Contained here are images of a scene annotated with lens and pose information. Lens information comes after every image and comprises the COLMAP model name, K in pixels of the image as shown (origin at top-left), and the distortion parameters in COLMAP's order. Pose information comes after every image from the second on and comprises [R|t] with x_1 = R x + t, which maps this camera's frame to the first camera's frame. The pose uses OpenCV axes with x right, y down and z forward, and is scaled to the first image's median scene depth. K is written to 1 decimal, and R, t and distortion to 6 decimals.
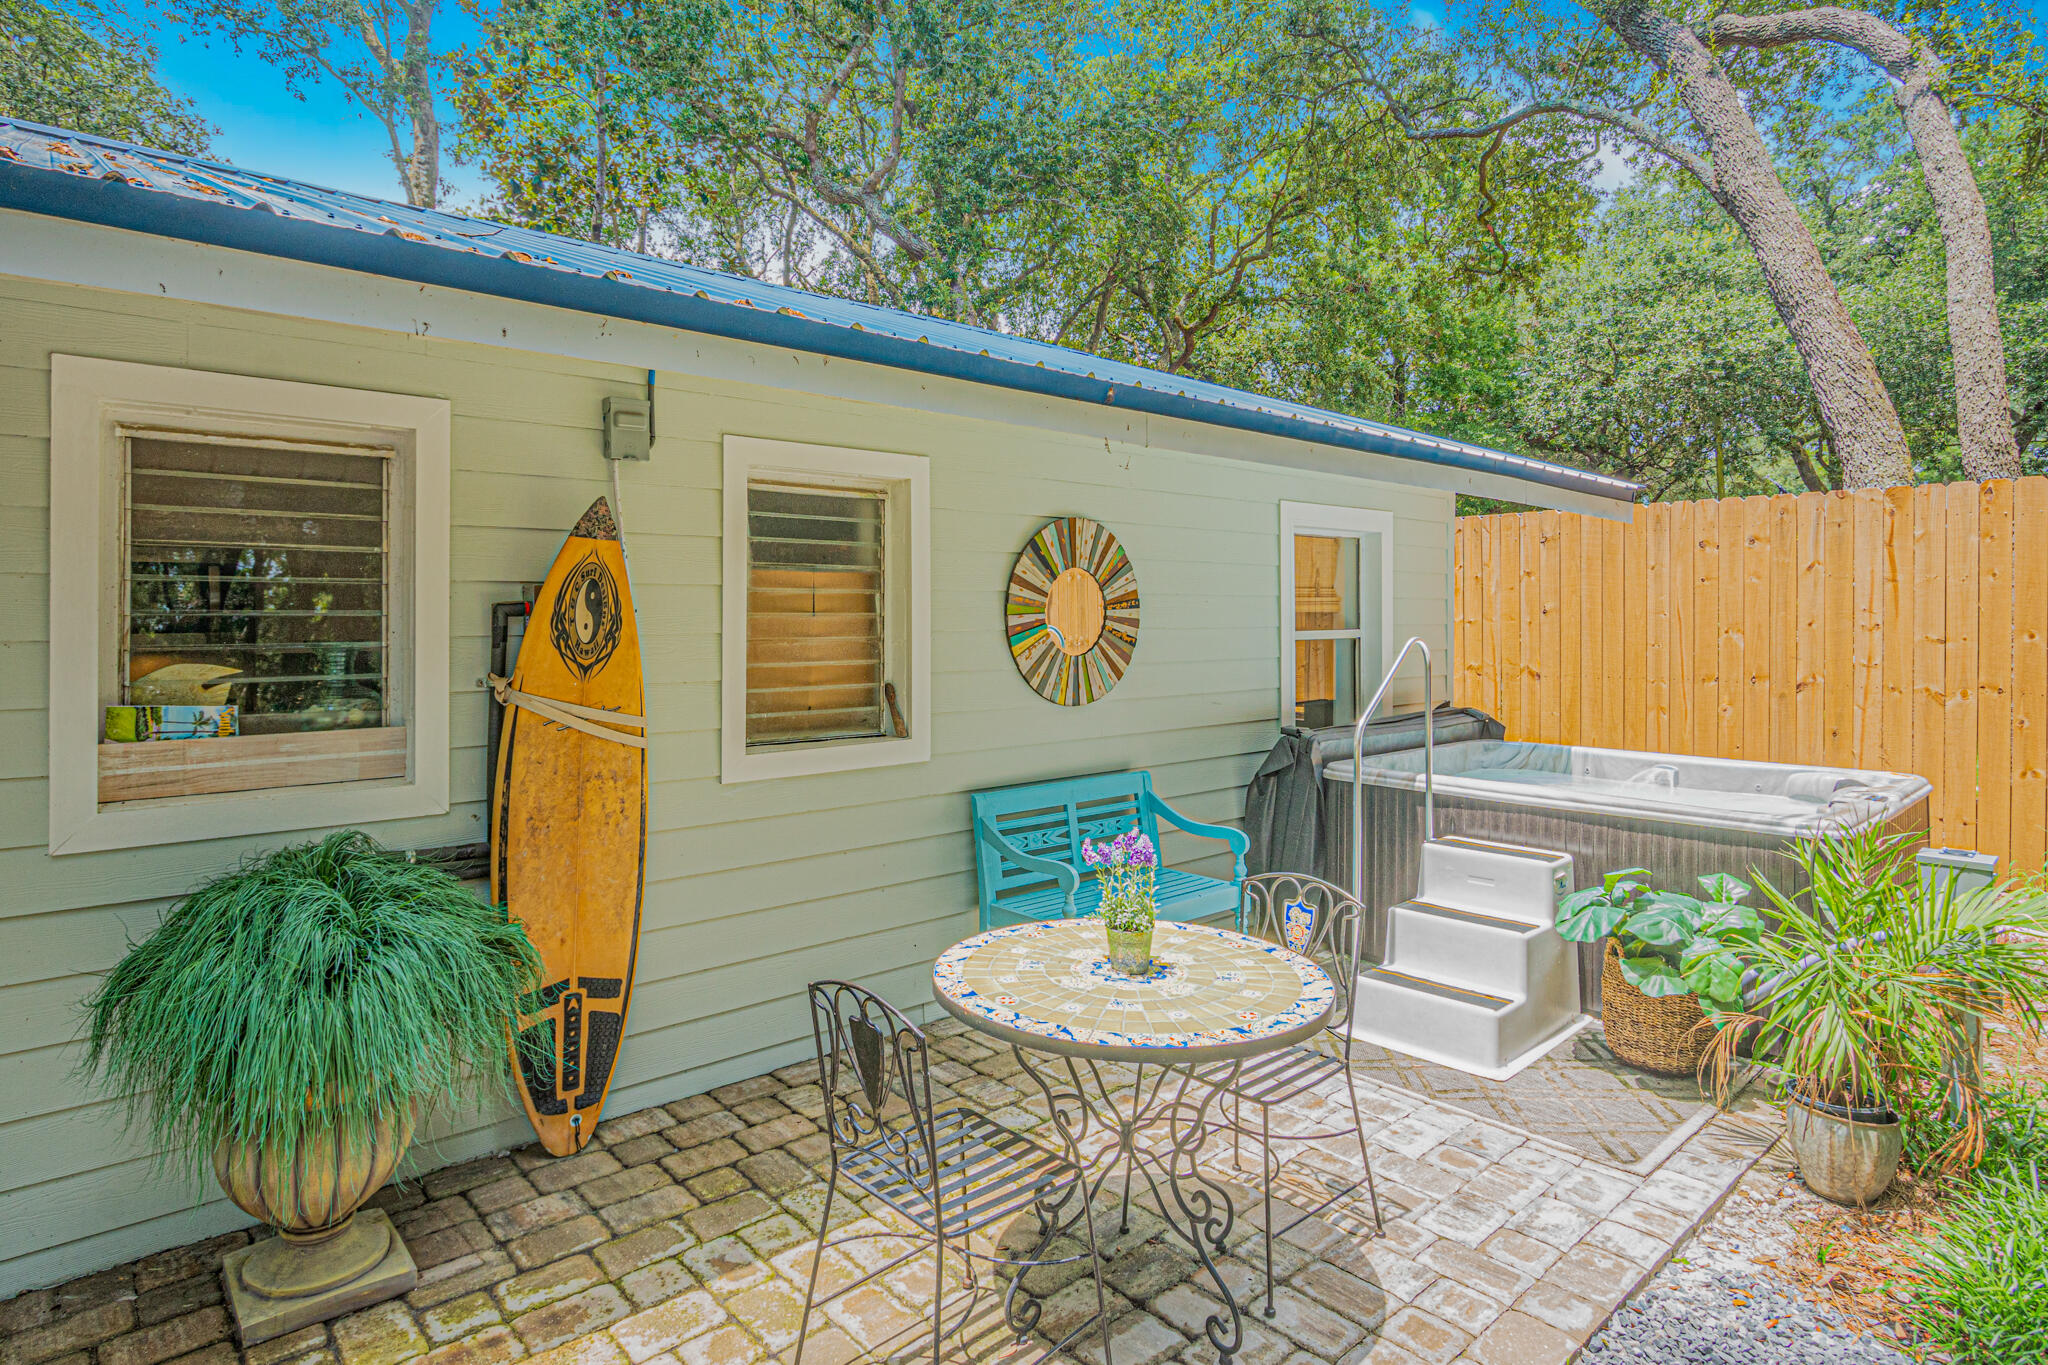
lens RADIAL K [[1114.8, 0, 982.0], [0, 1114.8, 609.3], [0, 0, 1]] dist [-0.012866, -0.000655]
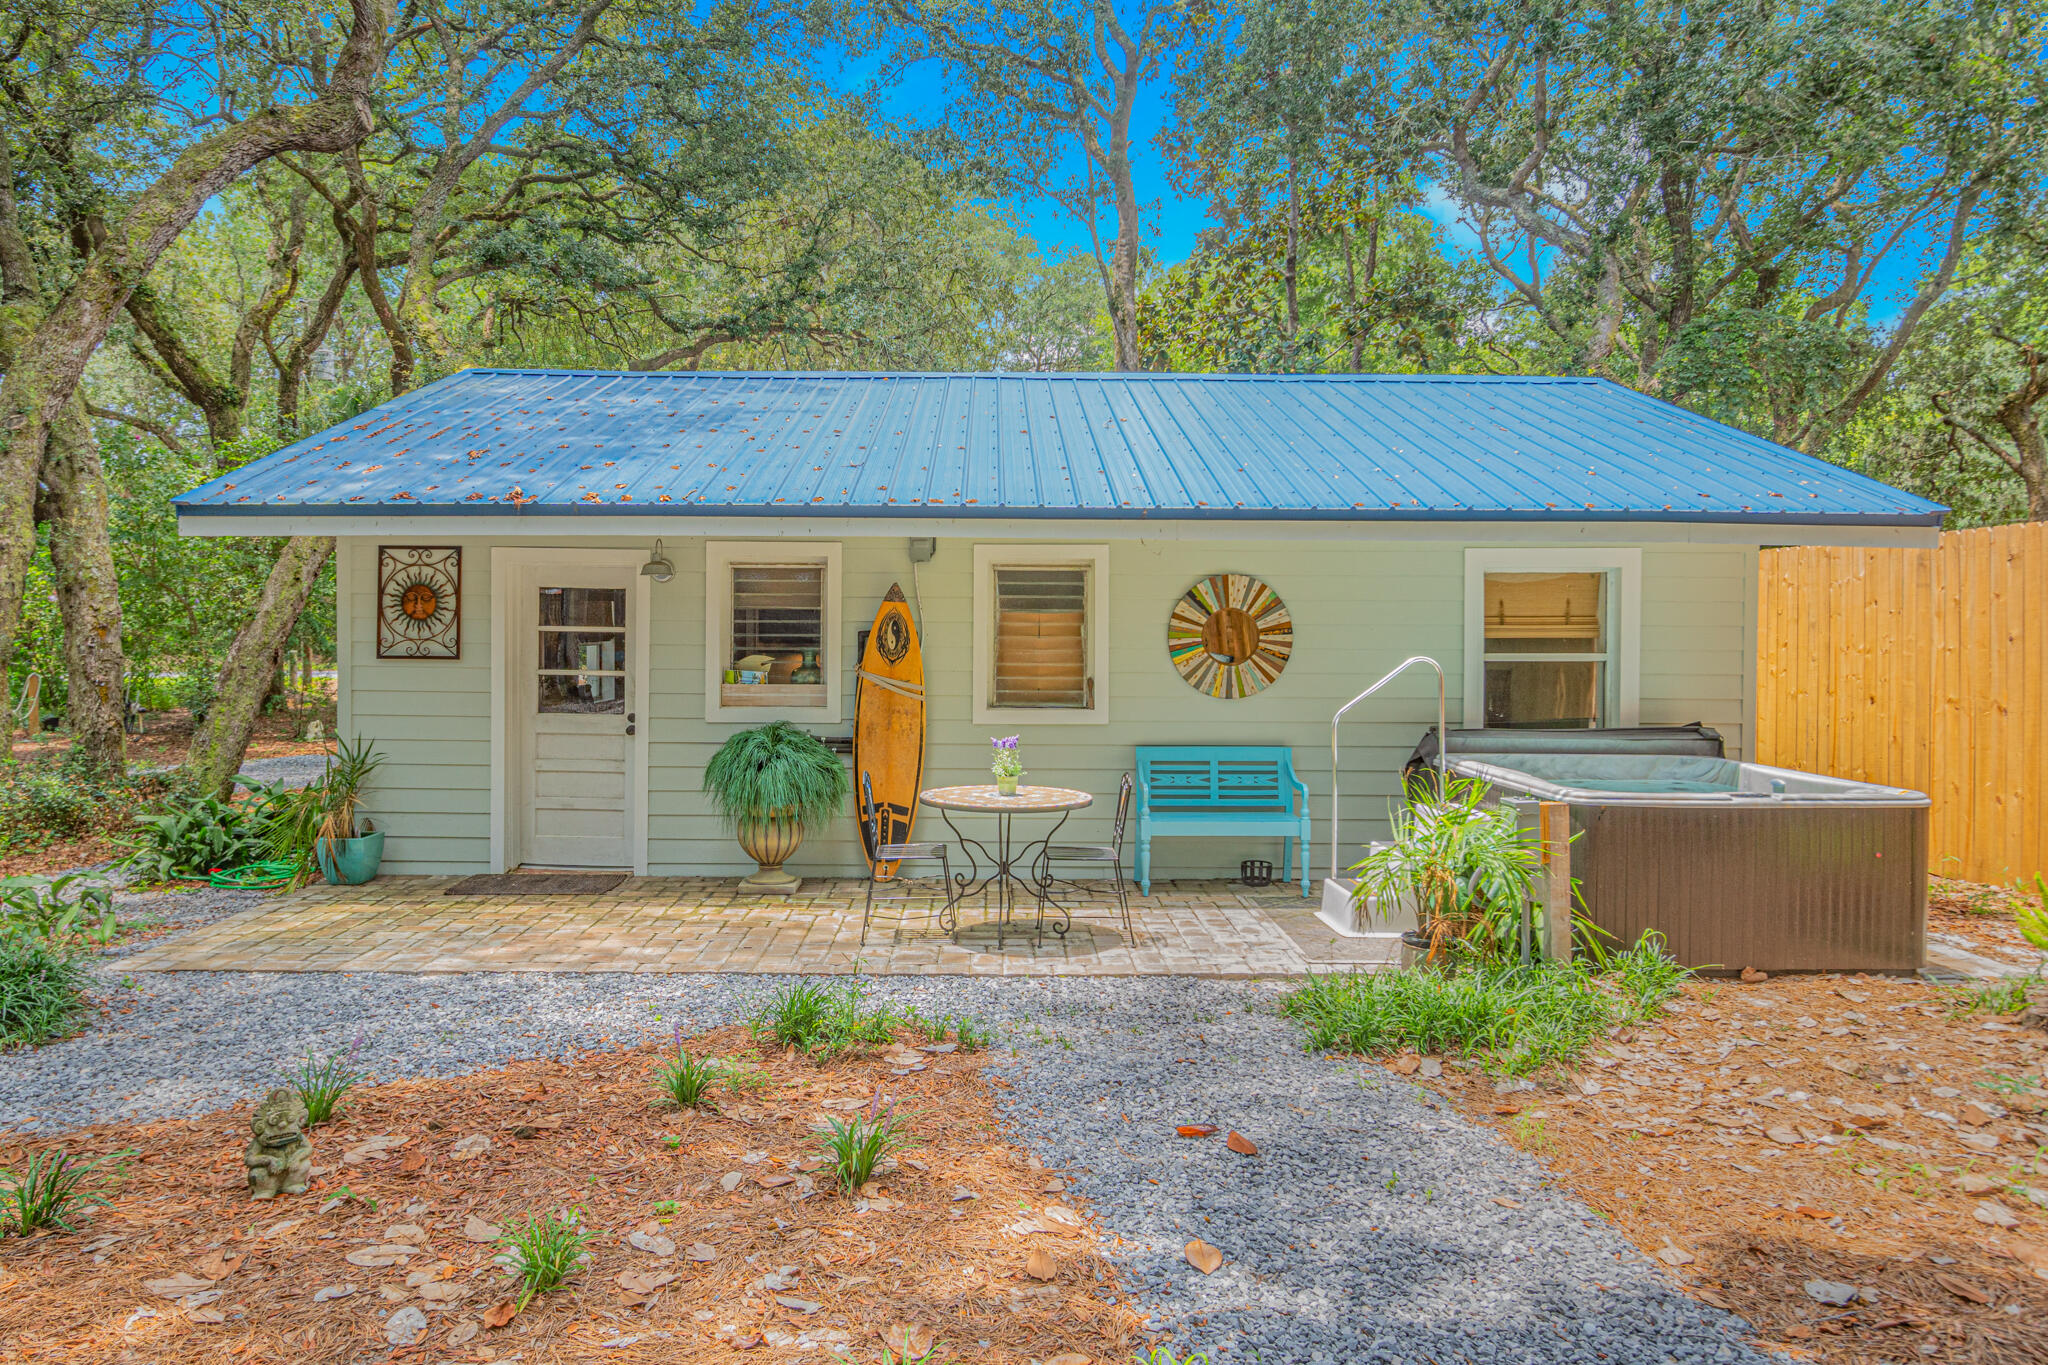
lens RADIAL K [[1383.4, 0, 1019.0], [0, 1383.4, 641.9], [0, 0, 1]] dist [0.002978, 0.000280]
pose [[0.774142, 0.012120, -0.632896, 1.077558], [-0.003019, 0.999876, 0.015454, -0.019220], [0.633005, -0.010053, 0.774082, -0.652489]]
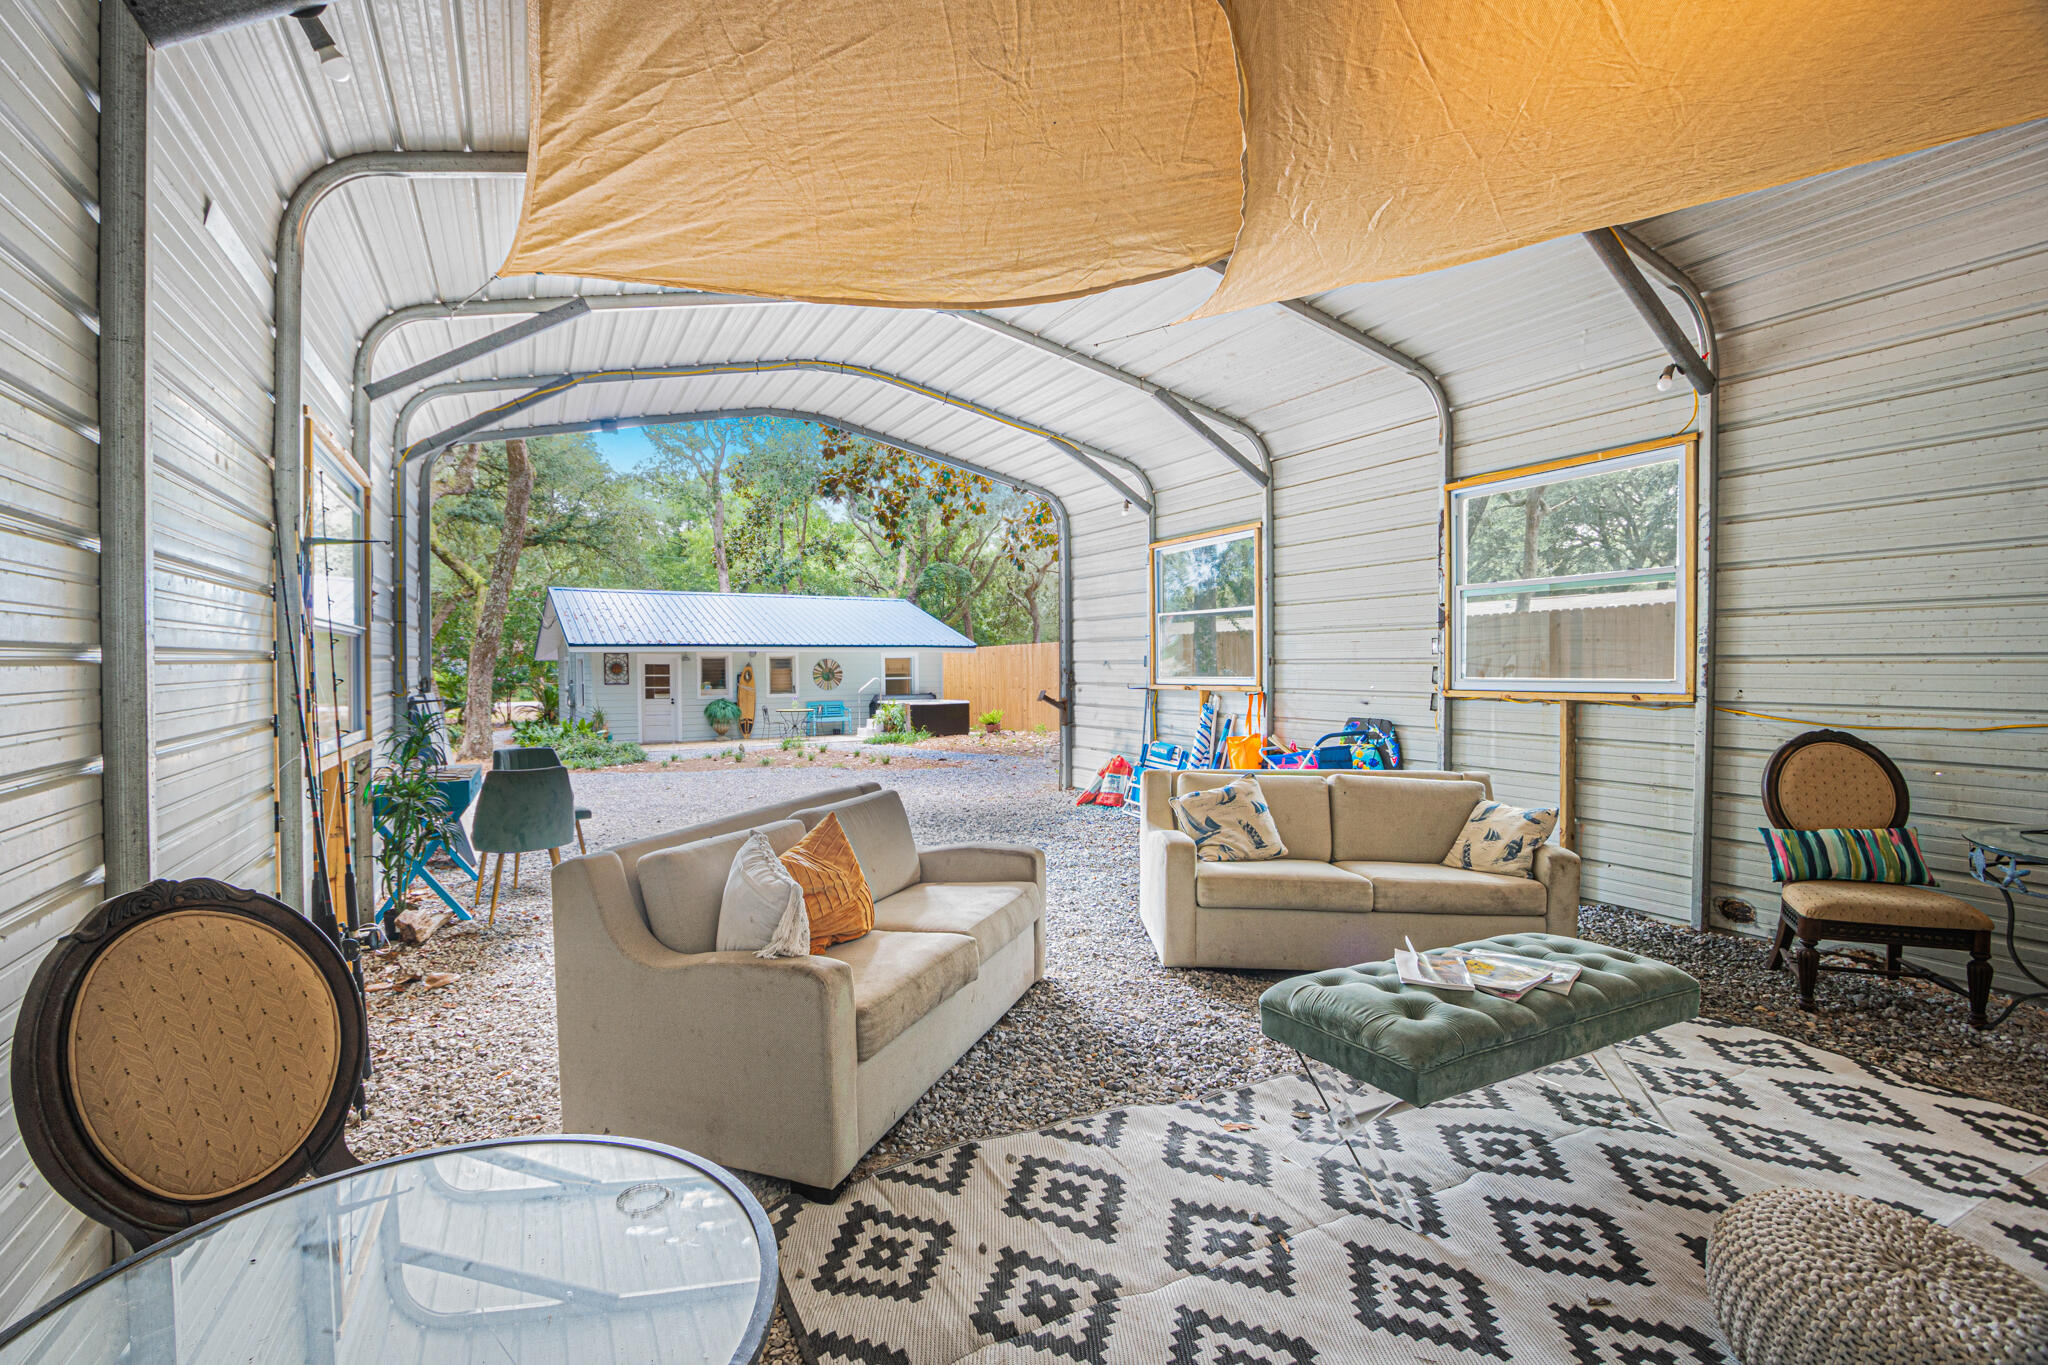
lens RADIAL K [[903.2, 0, 1010.5], [0, 903.2, 681.5], [0, 0, 1]] dist [-0.001319, -0.000539]
pose [[0.989333, -0.010247, -0.145312, 1.871546], [0.012302, 0.999836, 0.013254, -0.013943], [0.145152, -0.014900, 0.989297, -3.938172]]
